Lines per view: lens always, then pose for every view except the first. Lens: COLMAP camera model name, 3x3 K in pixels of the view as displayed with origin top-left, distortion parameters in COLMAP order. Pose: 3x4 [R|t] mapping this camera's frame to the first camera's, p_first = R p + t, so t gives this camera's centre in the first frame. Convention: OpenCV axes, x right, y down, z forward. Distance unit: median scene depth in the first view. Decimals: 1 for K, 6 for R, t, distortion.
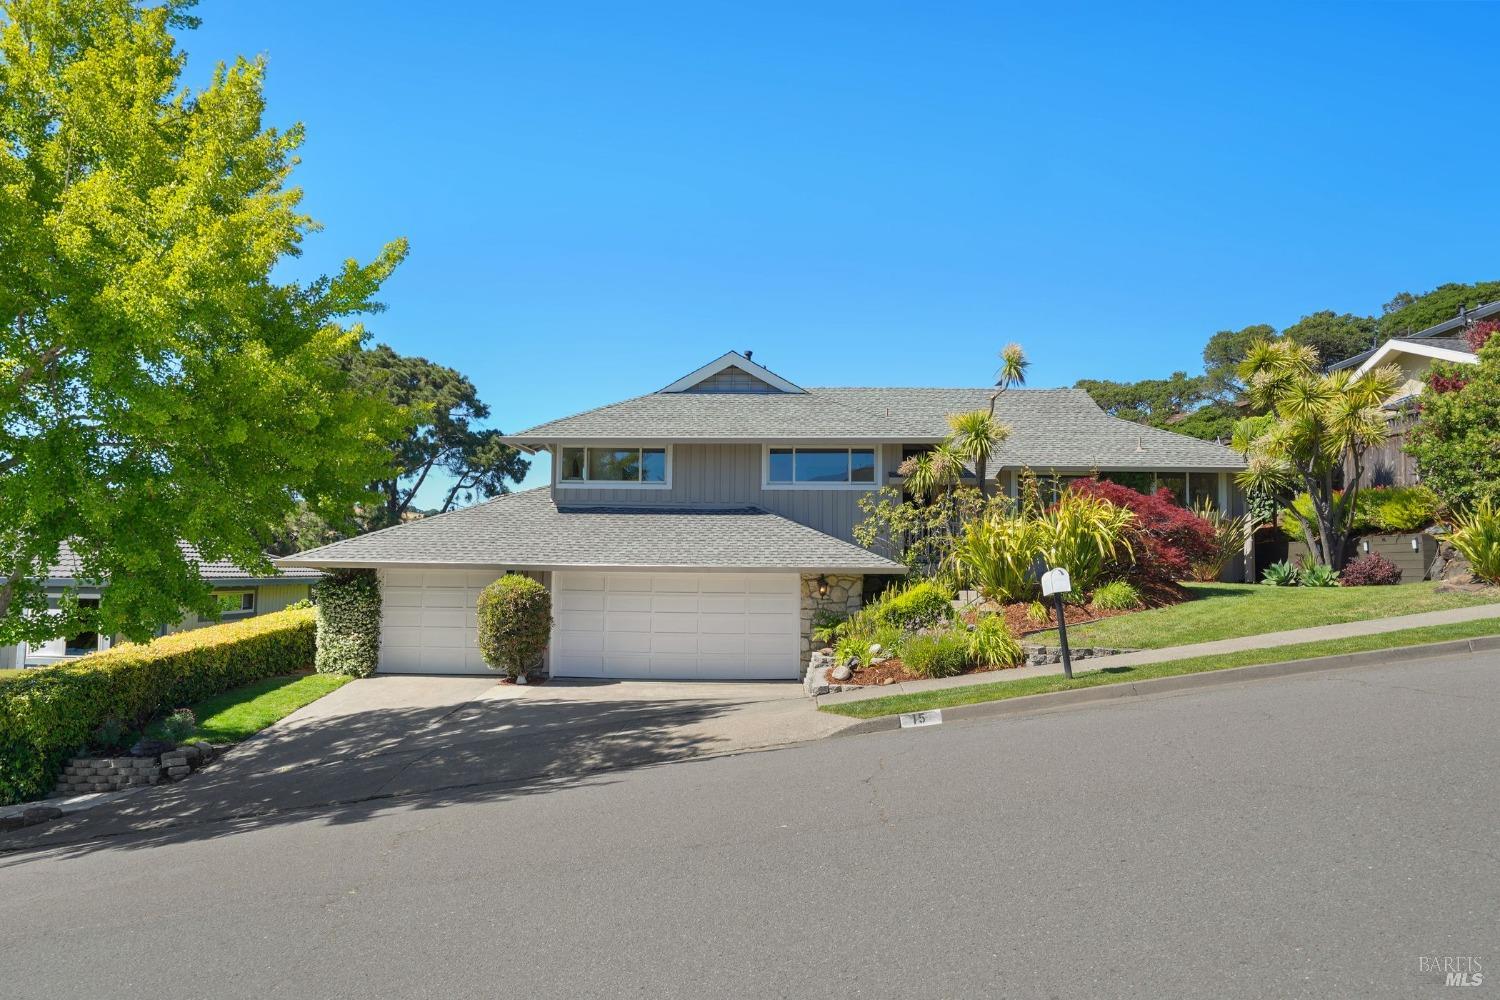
lens RADIAL K [[1009.1, 0, 750.0], [0, 1009.1, 500.0], [0, 0, 1]] dist [0.001063, 0.000302]
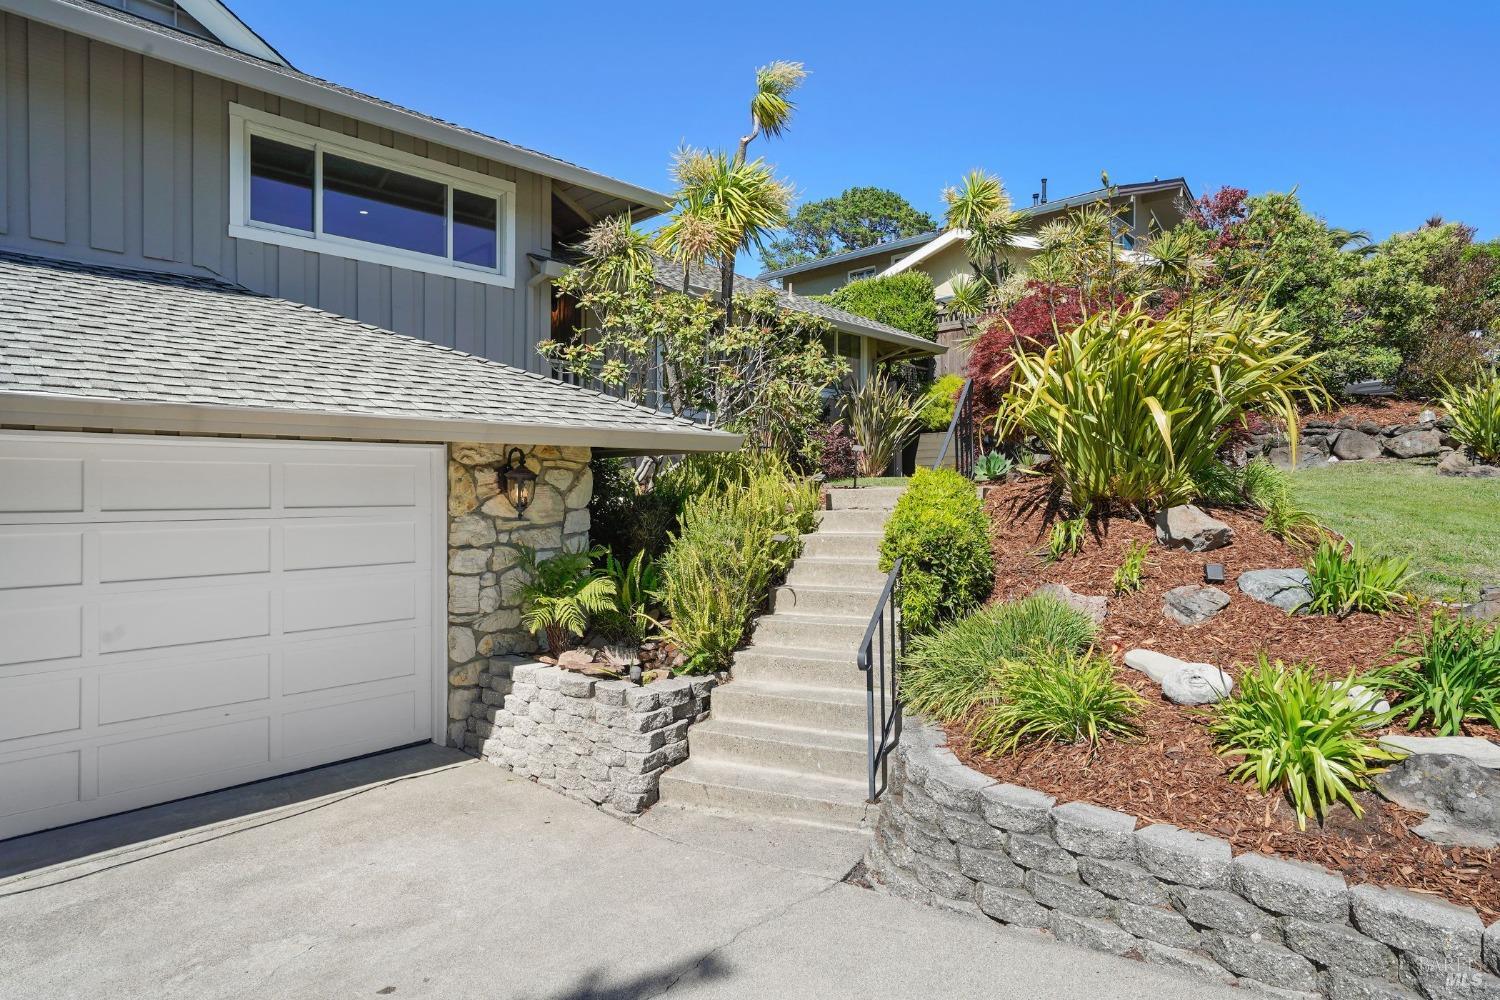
lens RADIAL K [[815.7, 0, 750.0], [0, 815.7, 500.0], [0, 0, 1]] dist [-0.000179, -0.000011]
pose [[0.667970, -0.022586, 0.743846, -0.085768], [-0.029074, 0.997984, 0.056411, 0.064085], [-0.743620, -0.059308, 0.665966, 0.656511]]
